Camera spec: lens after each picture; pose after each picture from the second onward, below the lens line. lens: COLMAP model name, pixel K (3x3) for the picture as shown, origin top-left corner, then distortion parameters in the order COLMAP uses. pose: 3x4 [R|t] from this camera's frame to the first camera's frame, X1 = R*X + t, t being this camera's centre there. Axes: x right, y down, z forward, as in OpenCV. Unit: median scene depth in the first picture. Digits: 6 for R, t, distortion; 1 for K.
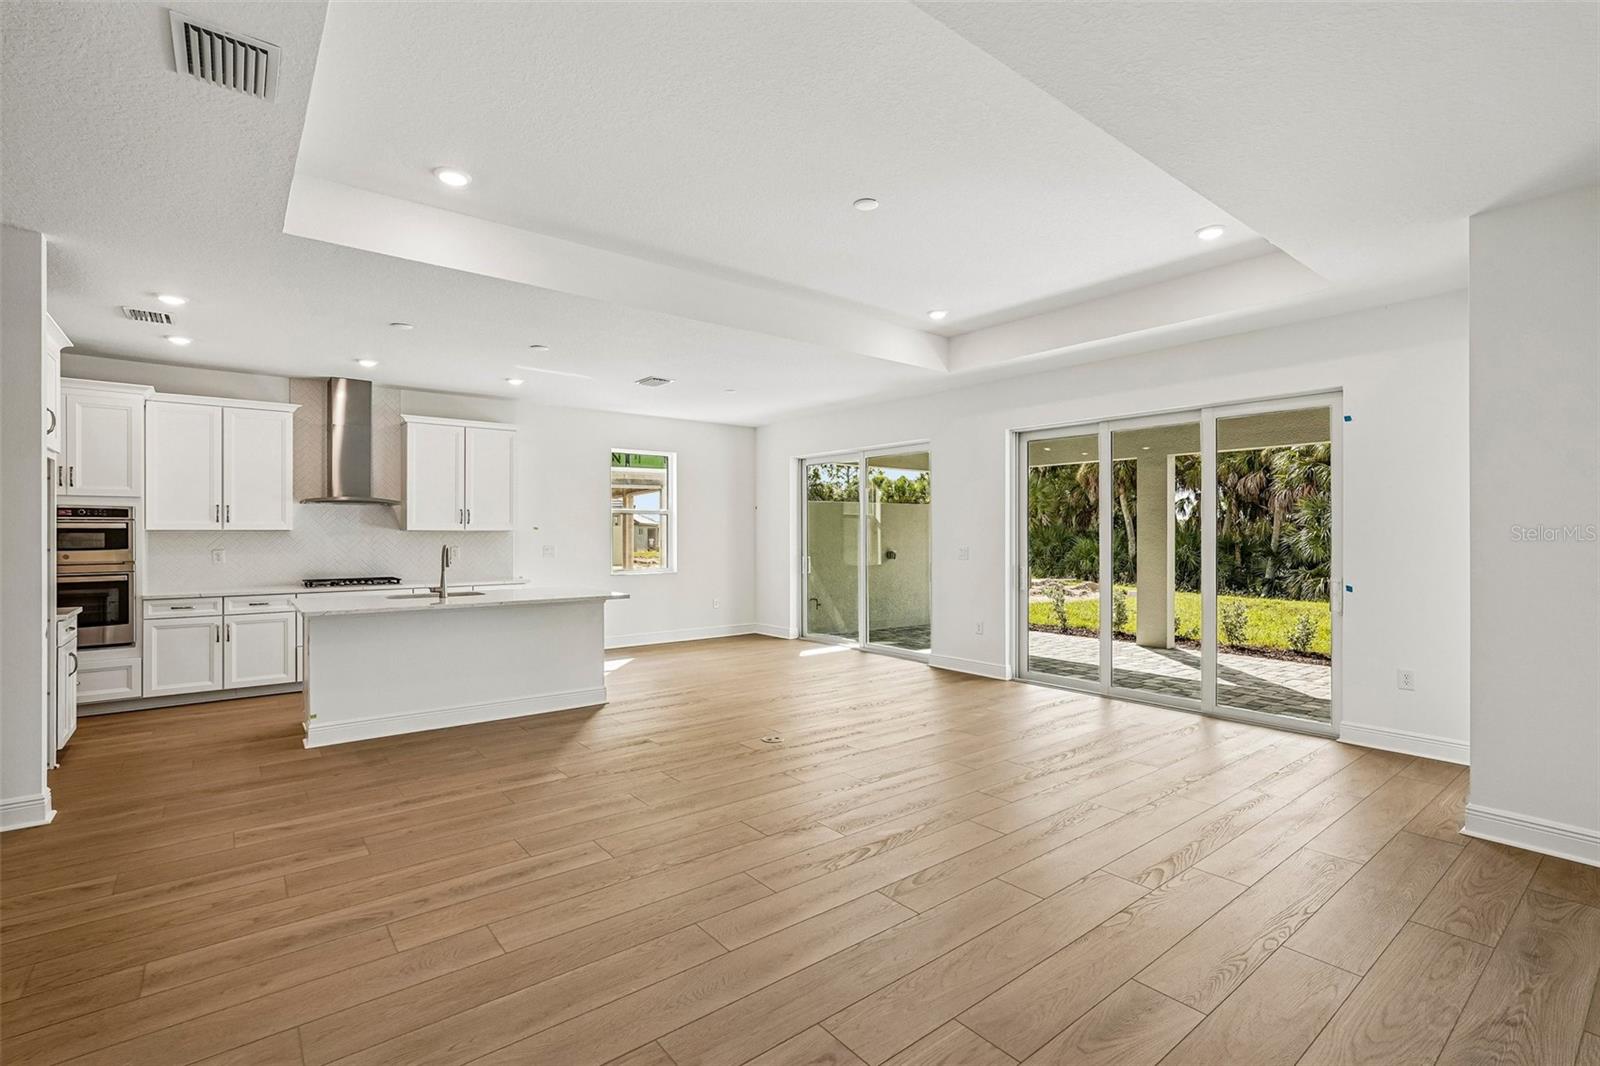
lens RADIAL K [[723.3, 0, 794.0], [0, 723.3, 526.2], [0, 0, 1]] dist [-0.003225, 0.003706]
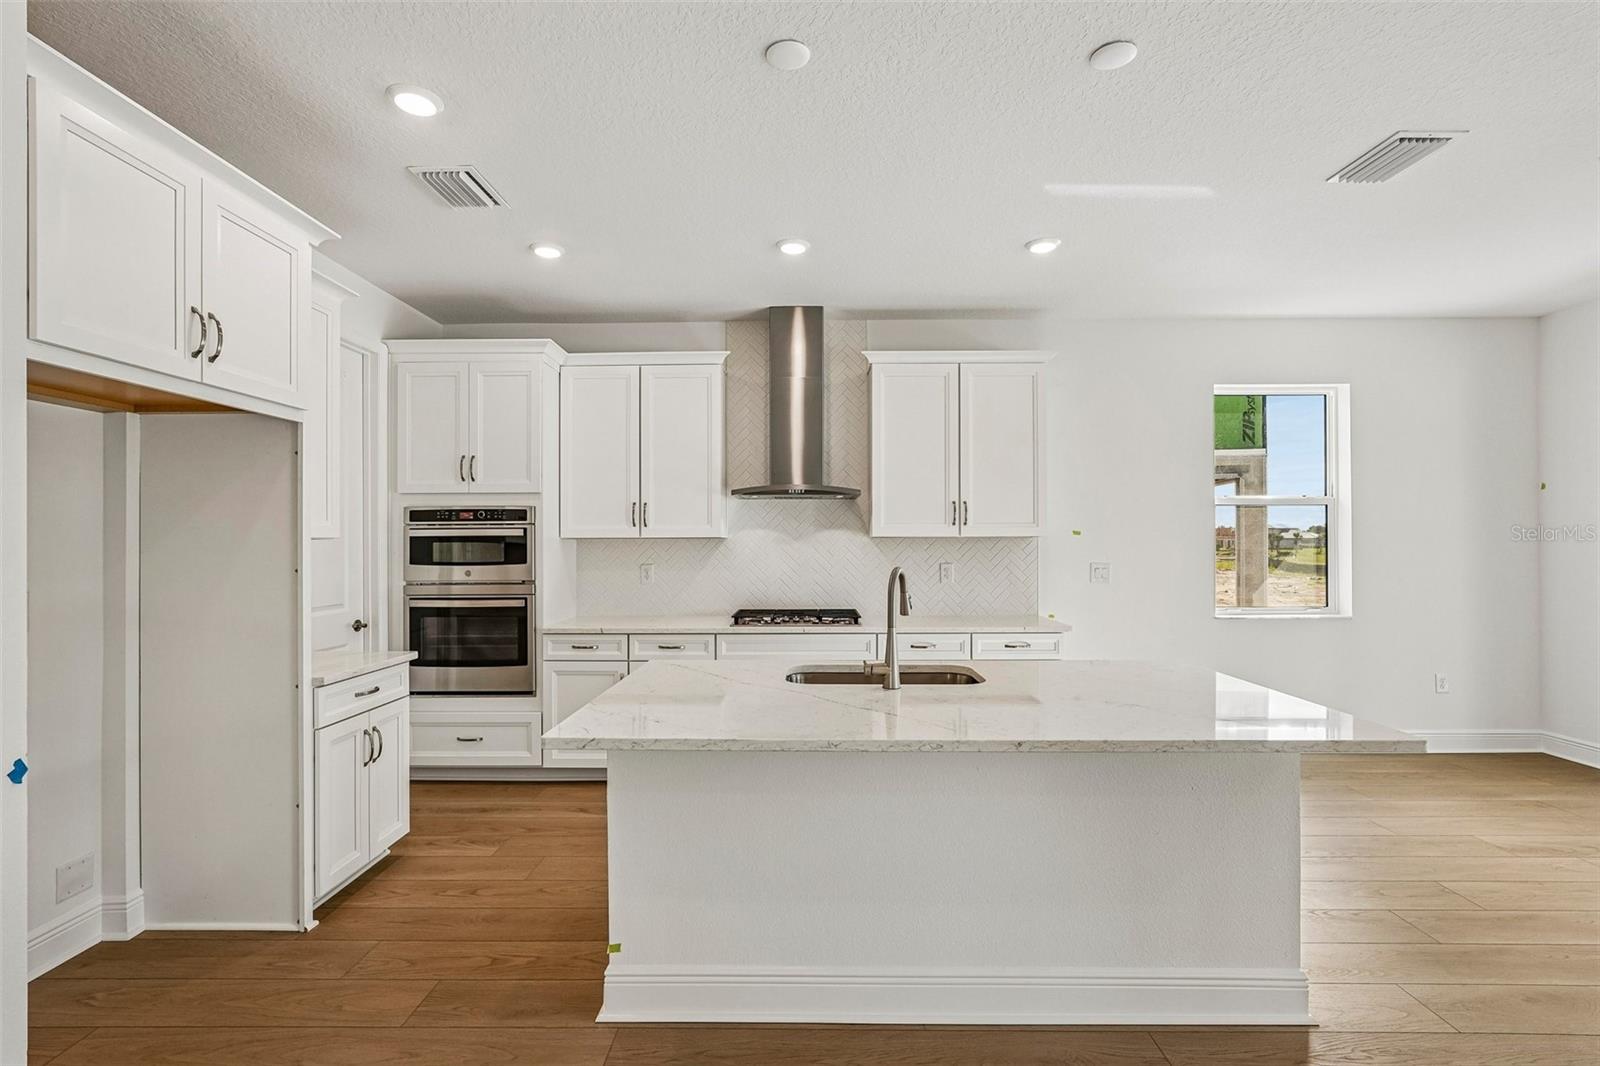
lens RADIAL K [[723.3, 0, 801.1], [0, 723.3, 538.7], [0, 0, 1]] dist [-0.003225, 0.003706]
pose [[0.773221, -0.004096, -0.634123, -0.223791], [0.008073, 0.999962, 0.003384, 0.005492], [0.634085, -0.007736, 0.773225, 0.567826]]
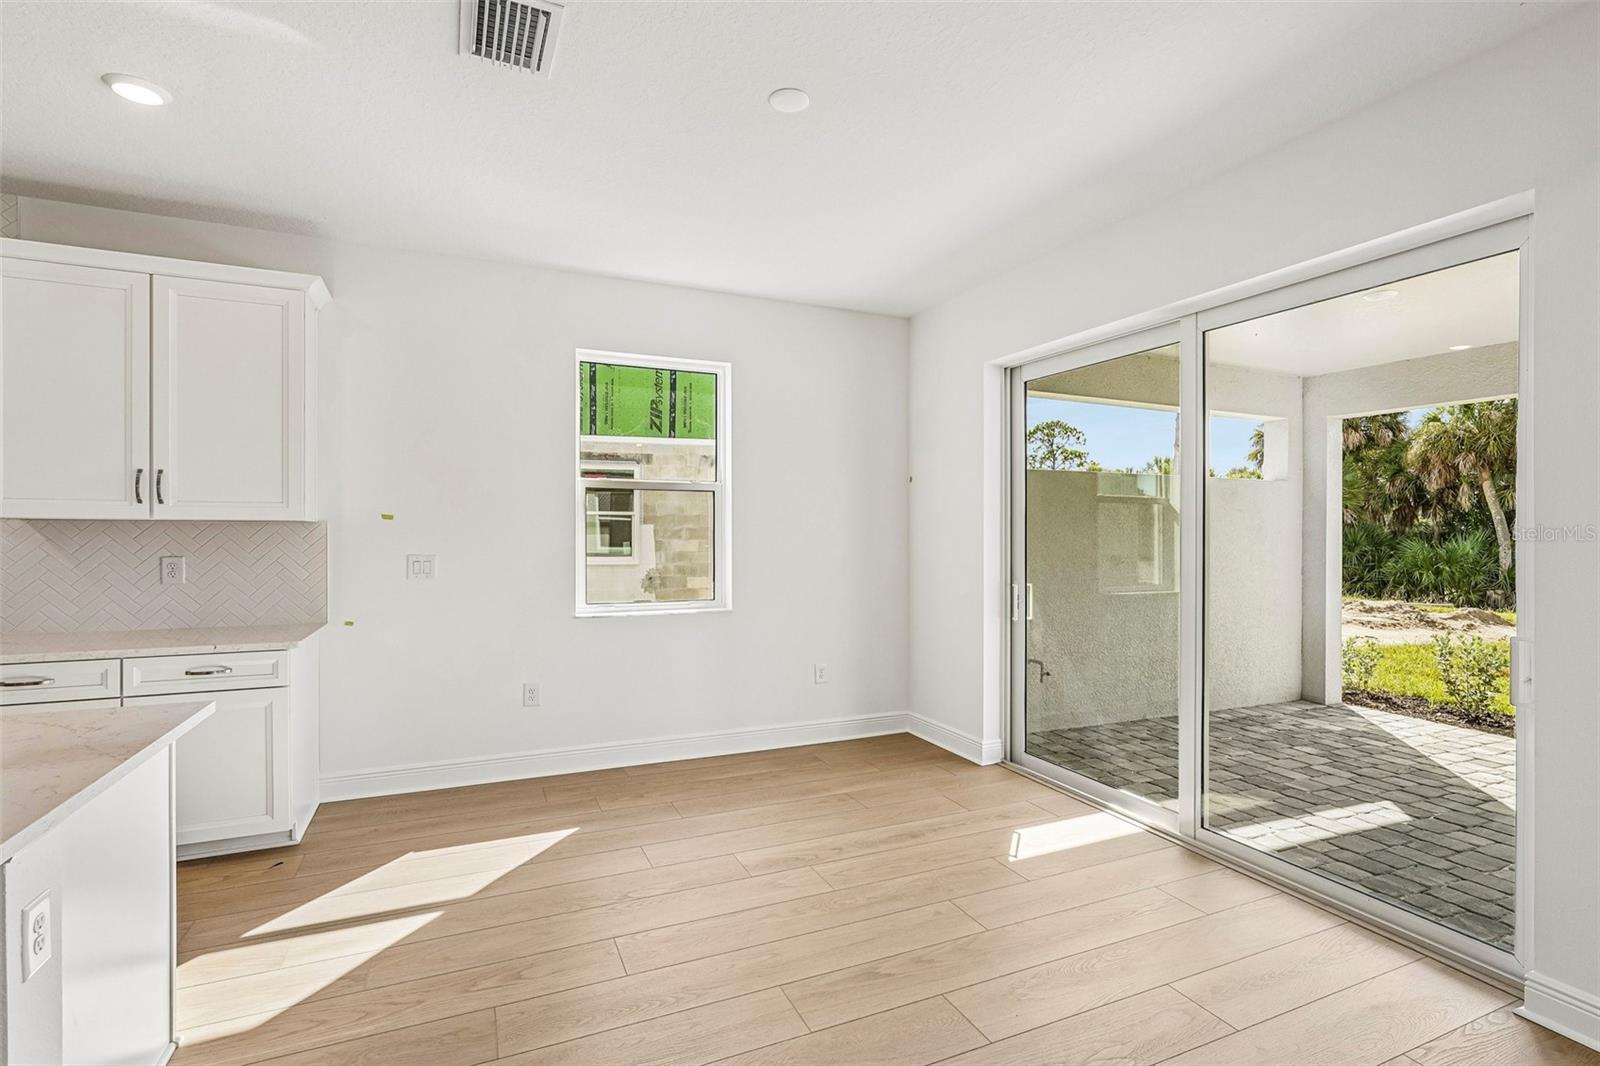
lens RADIAL K [[723.3, 0, 794.6], [0, 723.3, 531.0], [0, 0, 1]] dist [-0.003225, 0.003706]
pose [[0.958510, 0.007411, -0.284963, 0.017303], [-0.004435, 0.999929, 0.011087, 0.008246], [0.285025, -0.009364, 0.958474, 0.867720]]
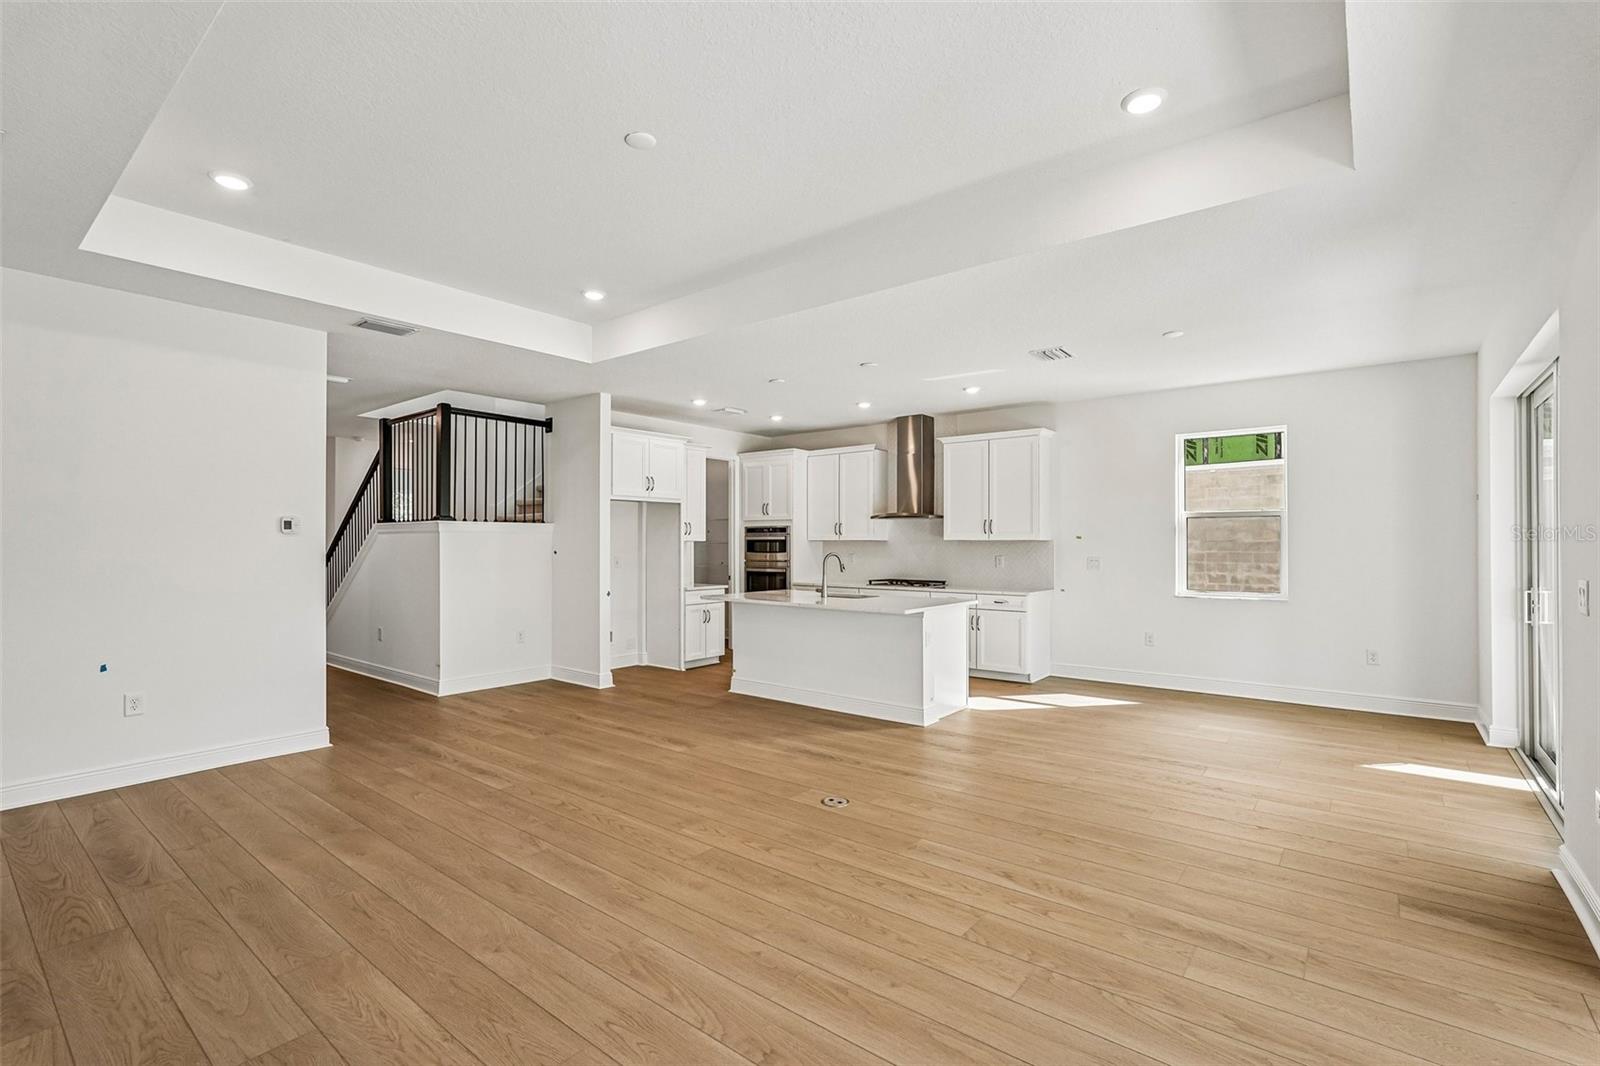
lens RADIAL K [[723.3, 0, 809.8], [0, 723.3, 537.2], [0, 0, 1]] dist [-0.003225, 0.003706]
pose [[0.231964, -0.007579, -0.972695, 0.590019], [0.008417, 0.999948, -0.005784, 0.007038], [0.972688, -0.006846, 0.232015, 0.635813]]
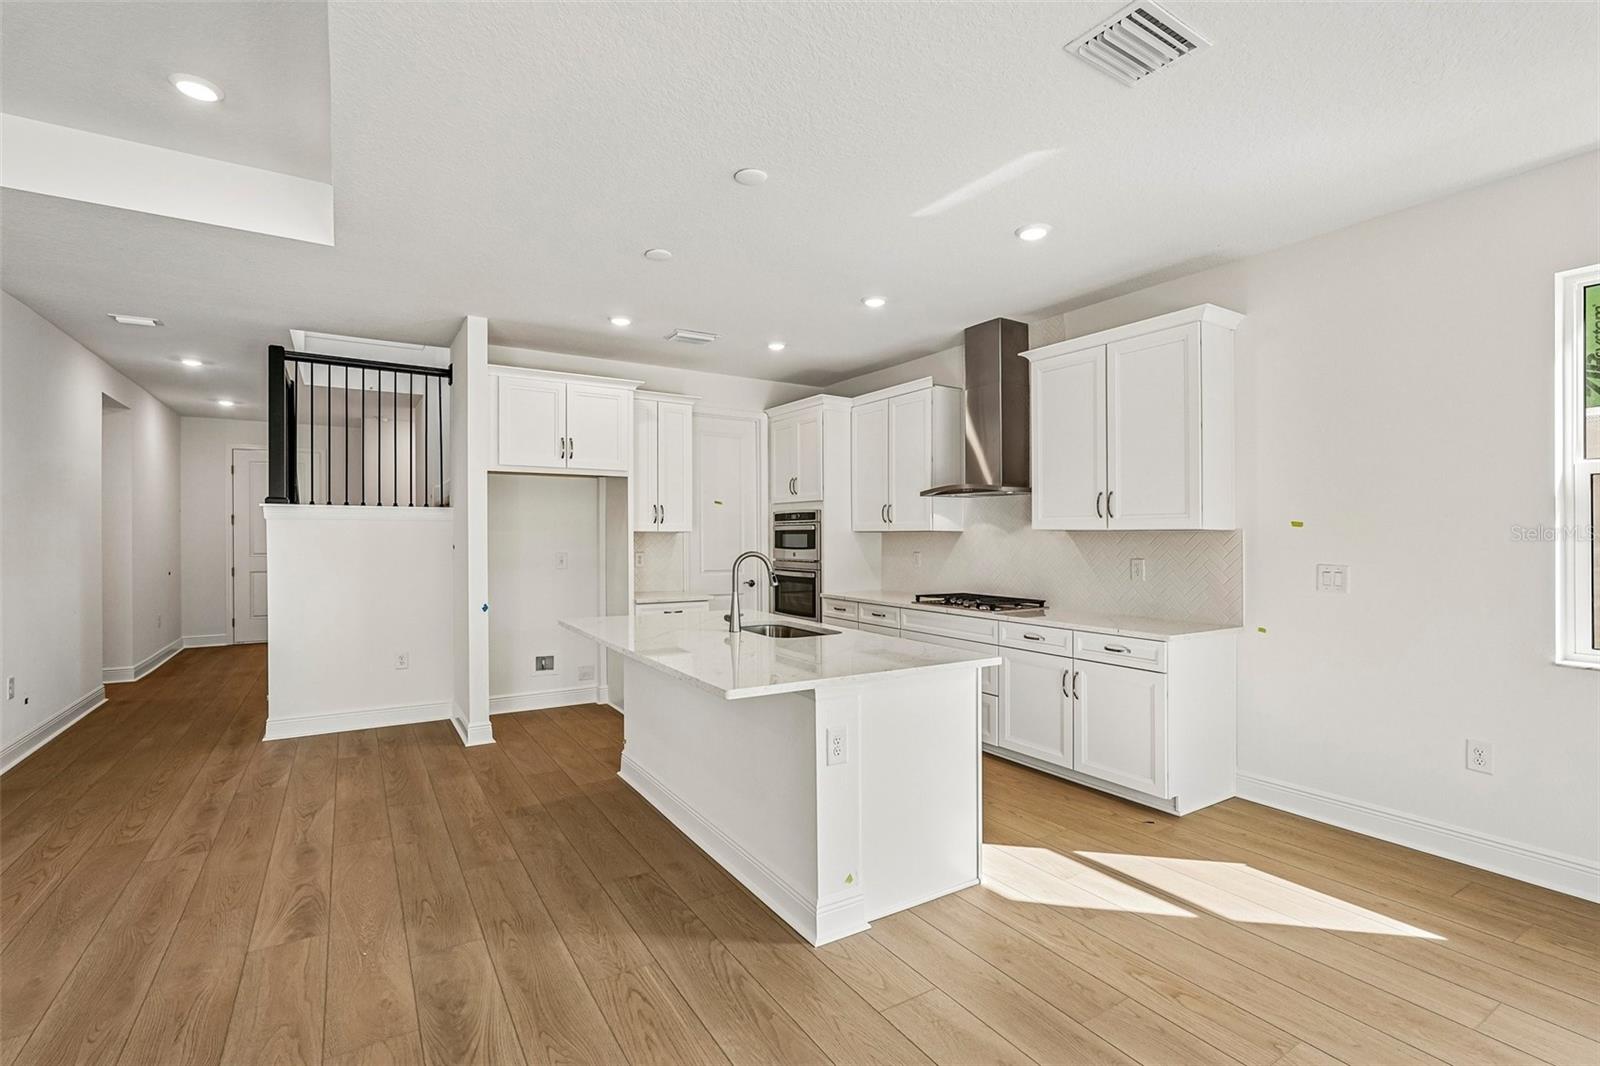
lens RADIAL K [[723.3, 0, 795.0], [0, 723.3, 535.0], [0, 0, 1]] dist [-0.003225, 0.003706]
pose [[-0.115324, -0.000500, -0.993328, 0.143977], [0.007504, 0.999971, -0.001375, 0.011321], [0.993300, -0.007612, -0.115316, 1.020054]]
